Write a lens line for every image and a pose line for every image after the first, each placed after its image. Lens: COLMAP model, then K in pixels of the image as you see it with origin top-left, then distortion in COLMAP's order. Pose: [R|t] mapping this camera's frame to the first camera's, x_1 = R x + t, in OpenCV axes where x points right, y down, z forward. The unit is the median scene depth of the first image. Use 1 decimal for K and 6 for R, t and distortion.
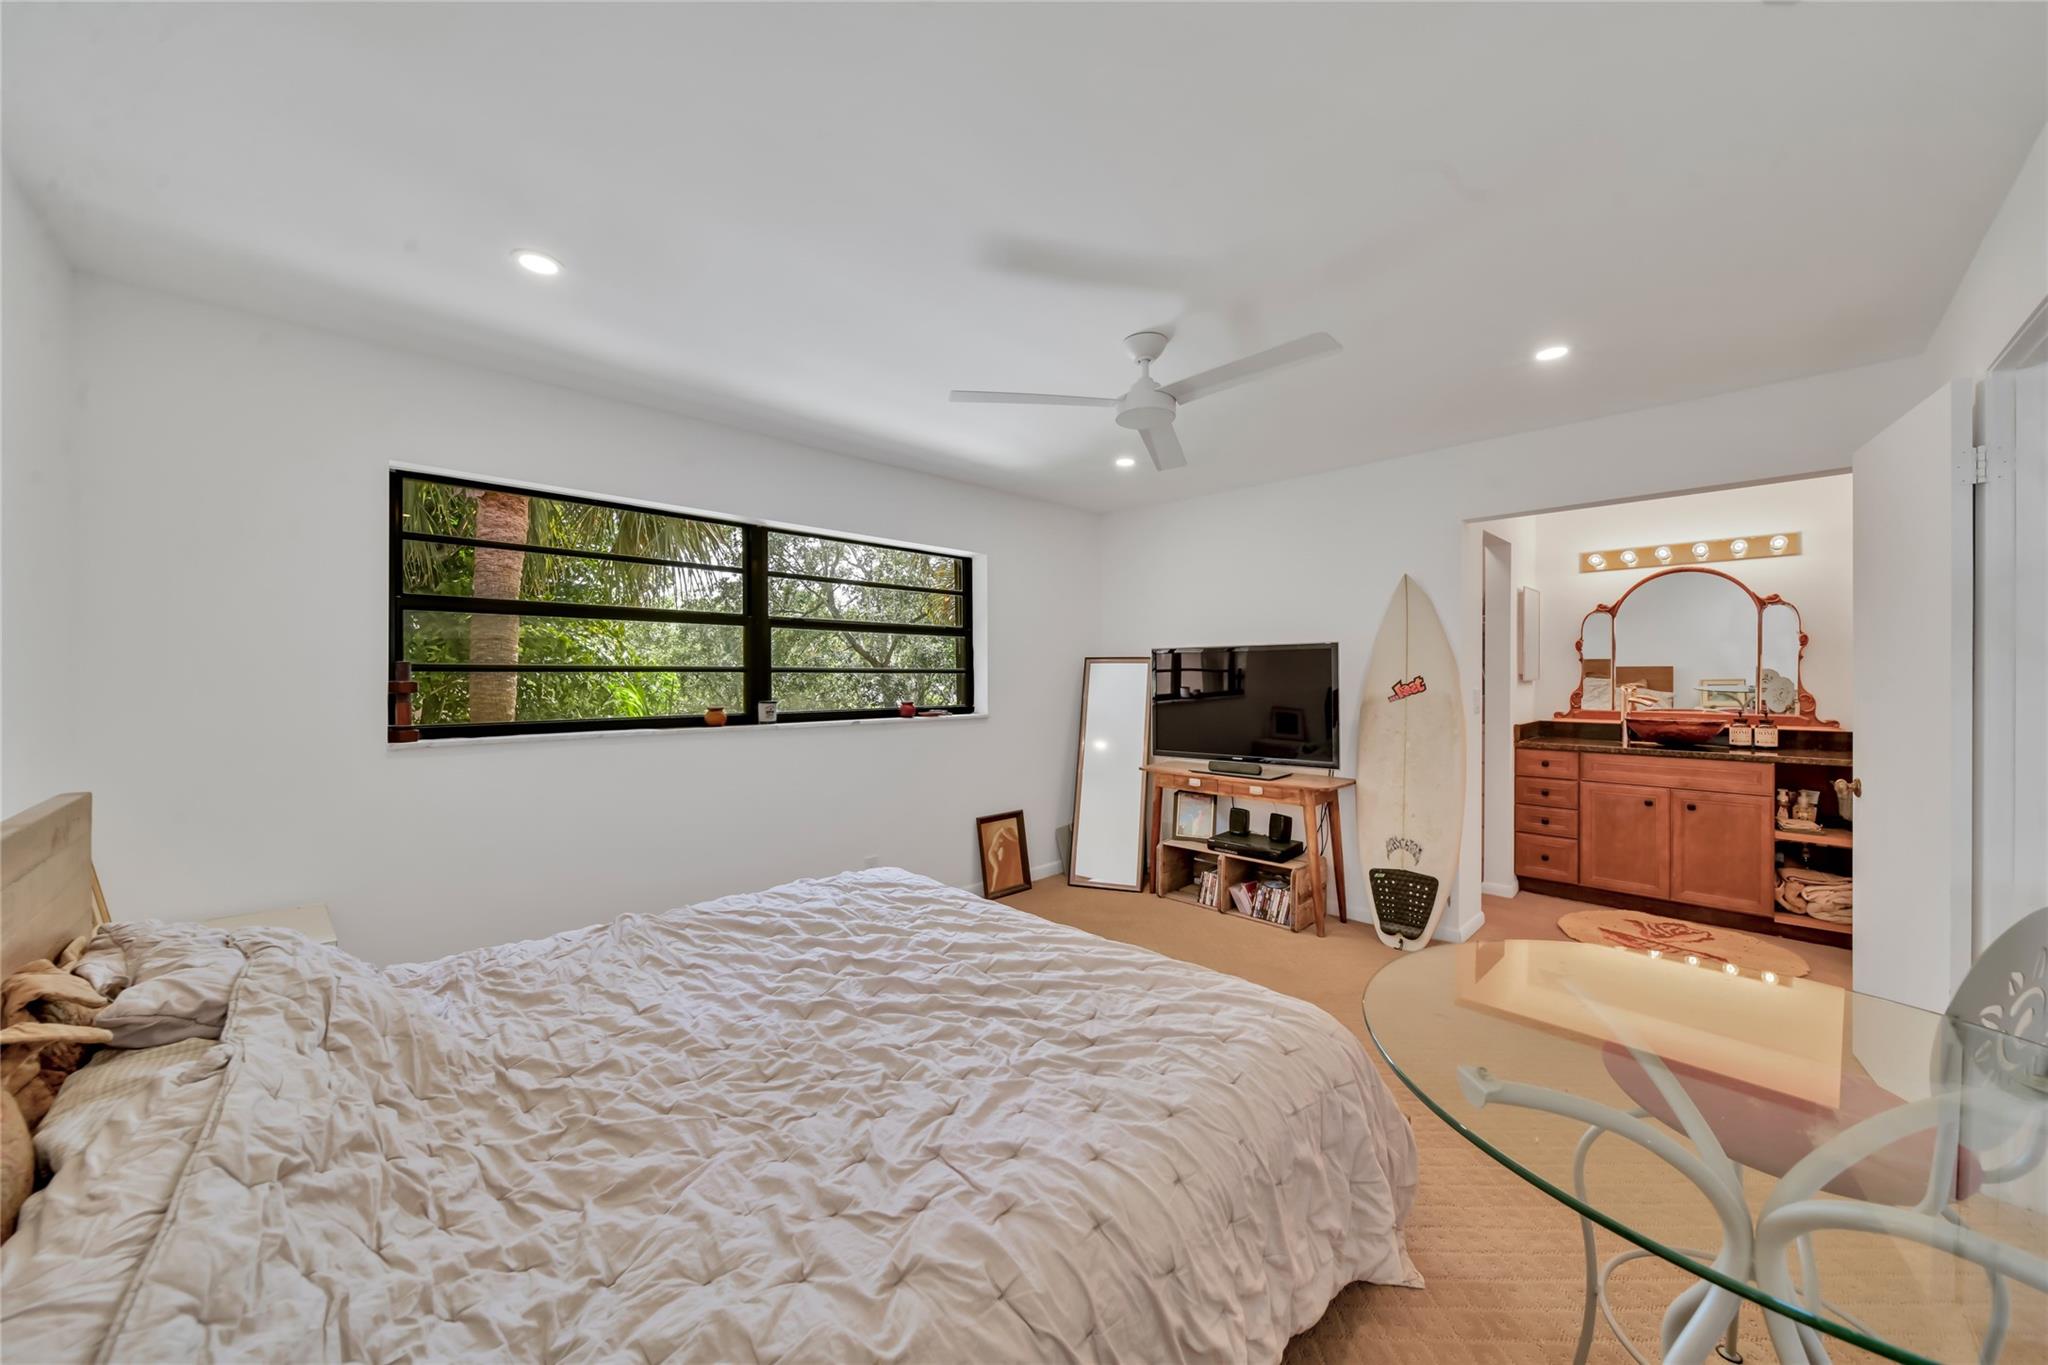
lens RADIAL K [[717.2, 0, 1027.9], [0, 717.2, 676.5], [0, 0, 1]] dist [-0.001801, -0.001238]
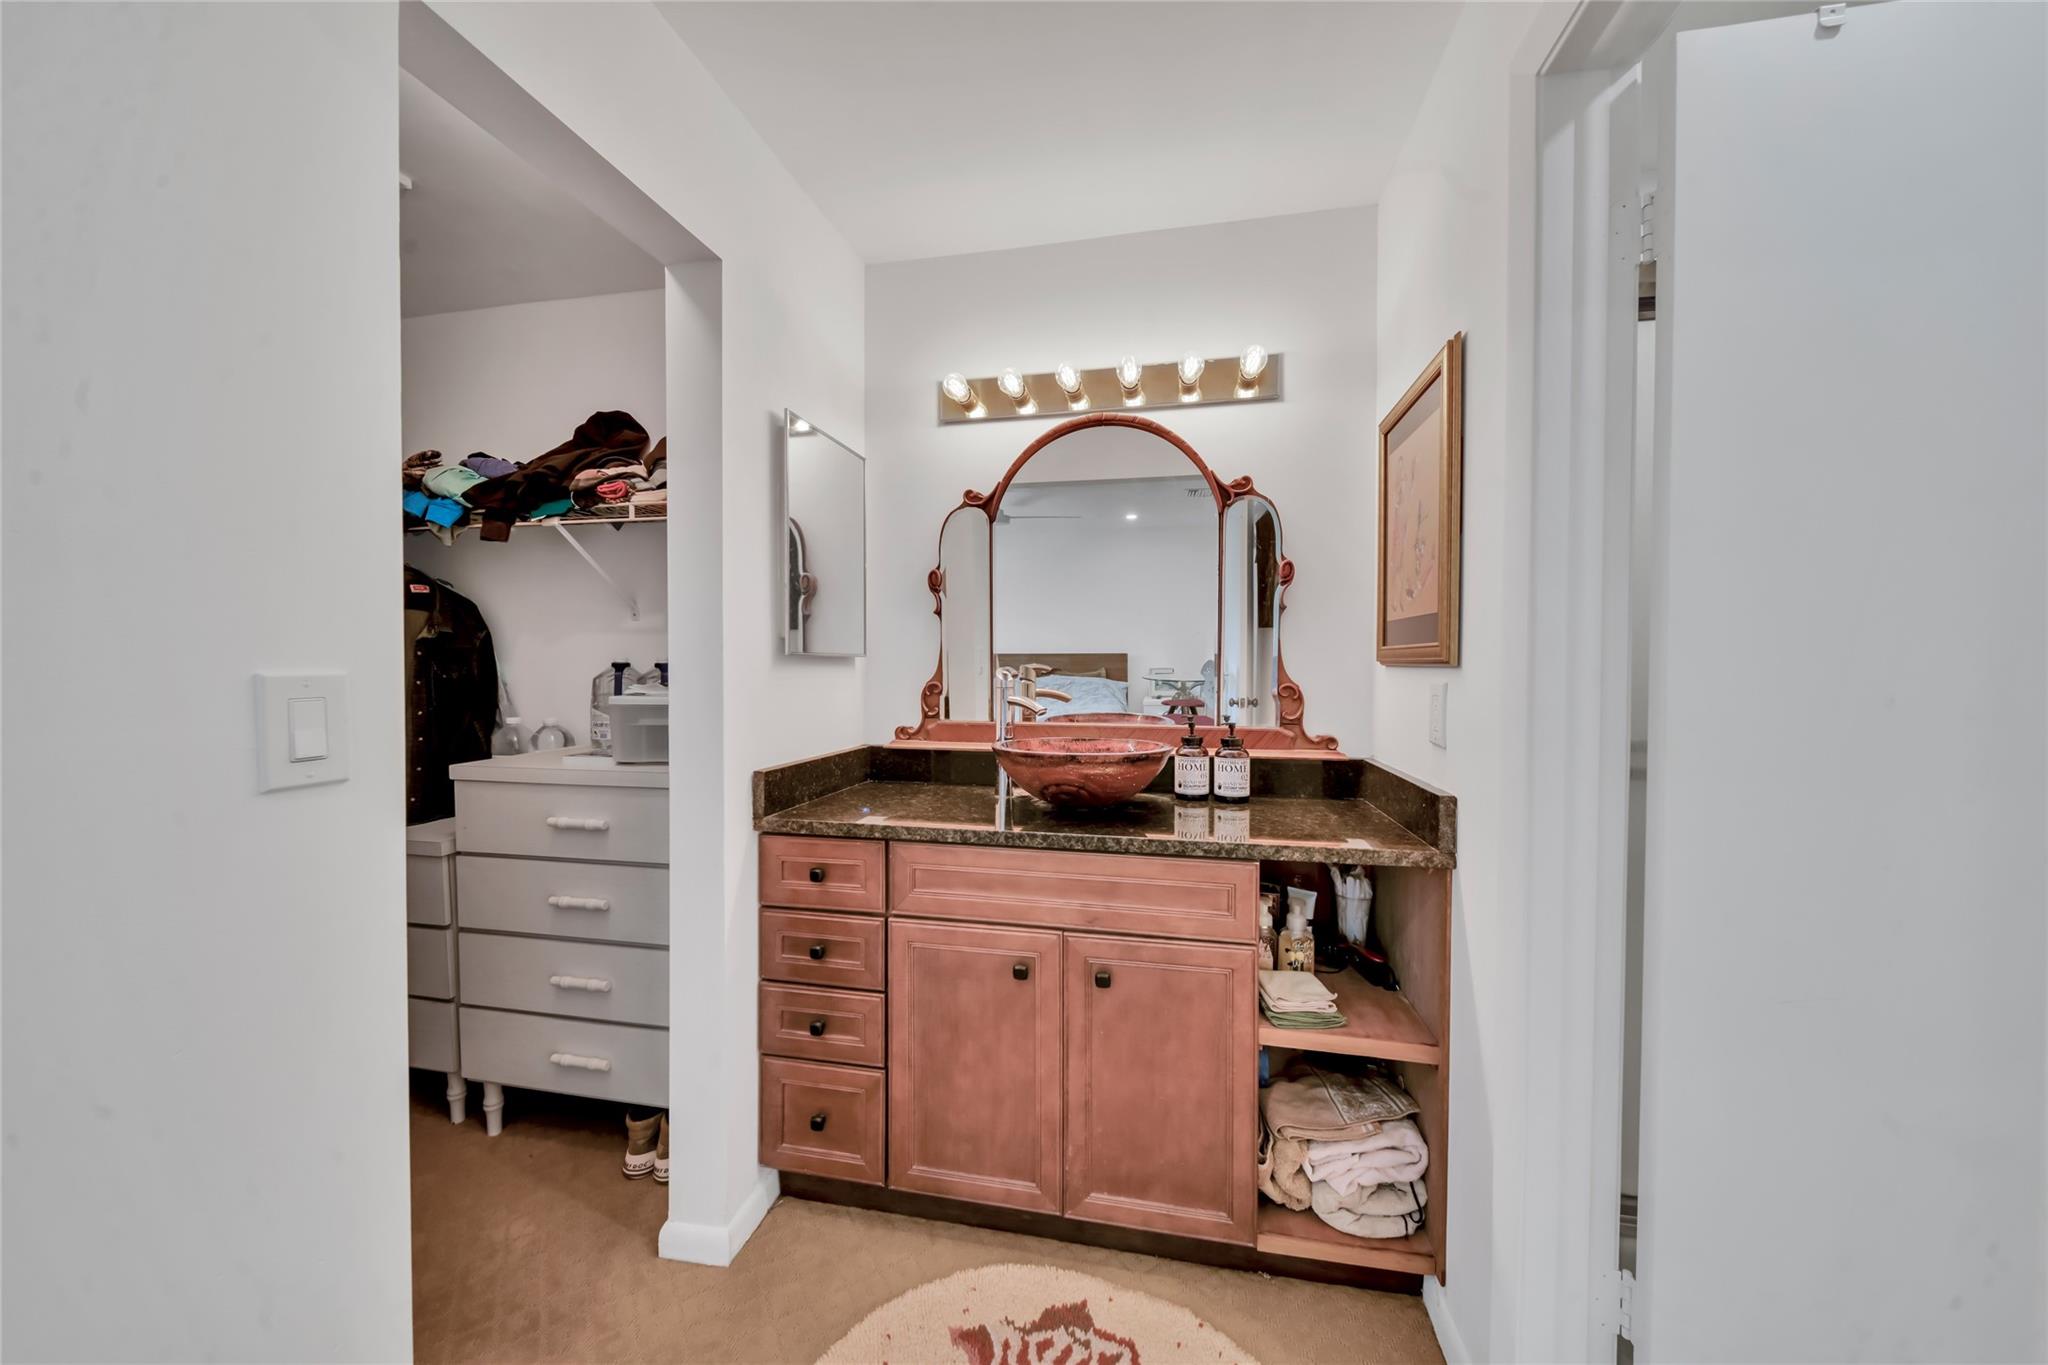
lens RADIAL K [[717.2, 0, 1039.7], [0, 717.2, 675.6], [0, 0, 1]] dist [-0.001801, -0.001238]
pose [[0.828877, -0.003764, 0.559418, 0.661651], [-0.001010, 0.999966, 0.008225, 0.015244], [-0.559430, -0.007382, 0.828845, 0.677710]]
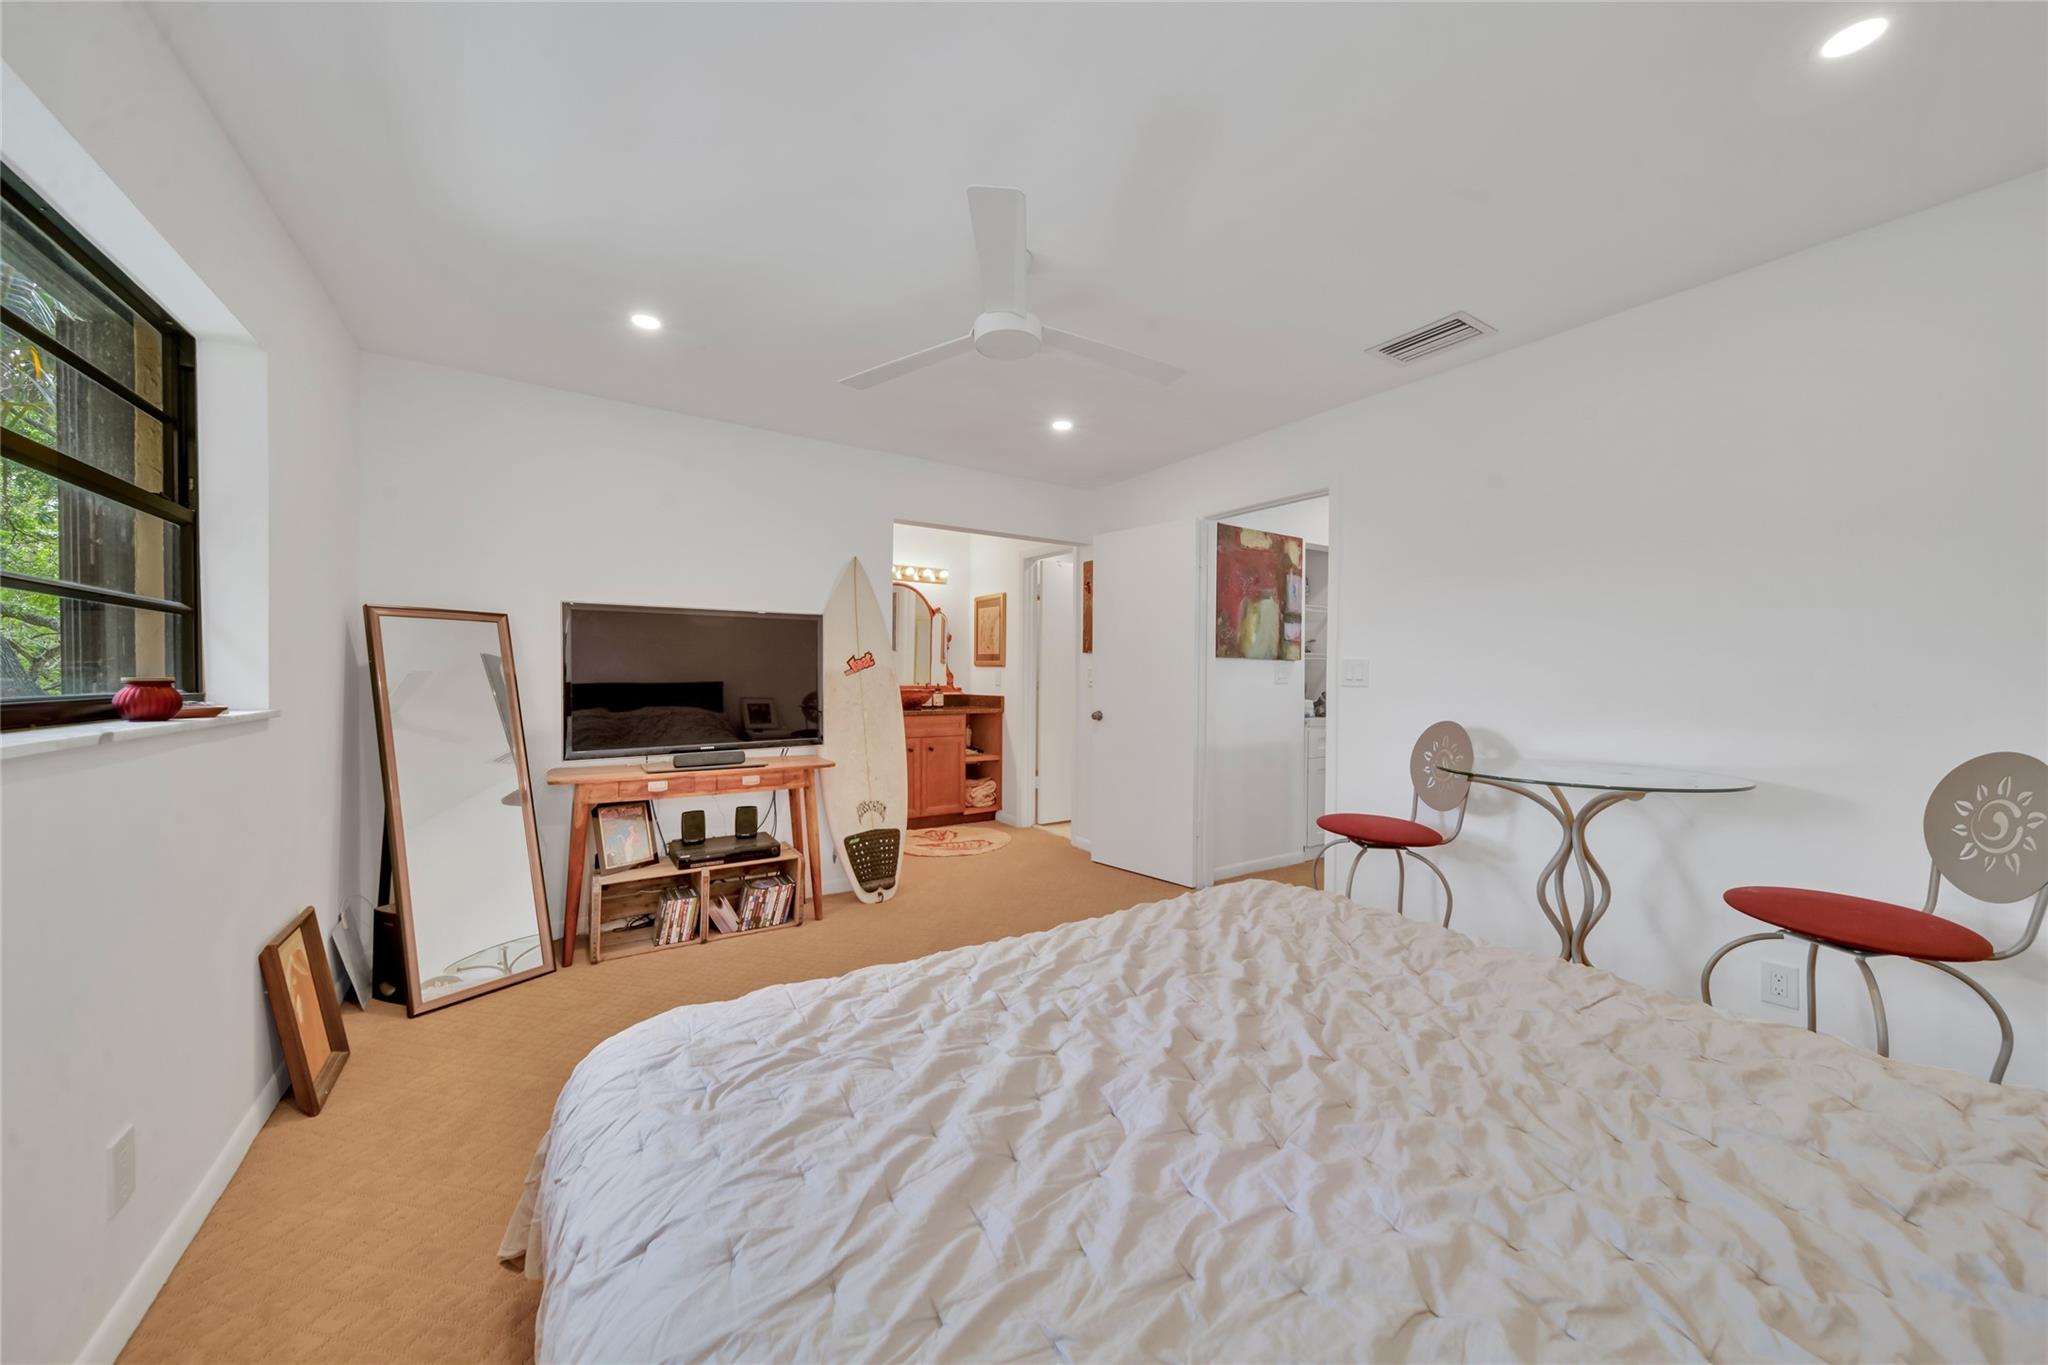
lens RADIAL K [[717.2, 0, 1027.0], [0, 717.2, 674.8], [0, 0, 1]] dist [-0.001801, -0.001238]
pose [[0.199550, 0.001744, 0.979886, -0.448440], [-0.004699, 0.999989, -0.000823, 0.031373], [-0.979876, -0.004440, 0.199556, 0.501793]]
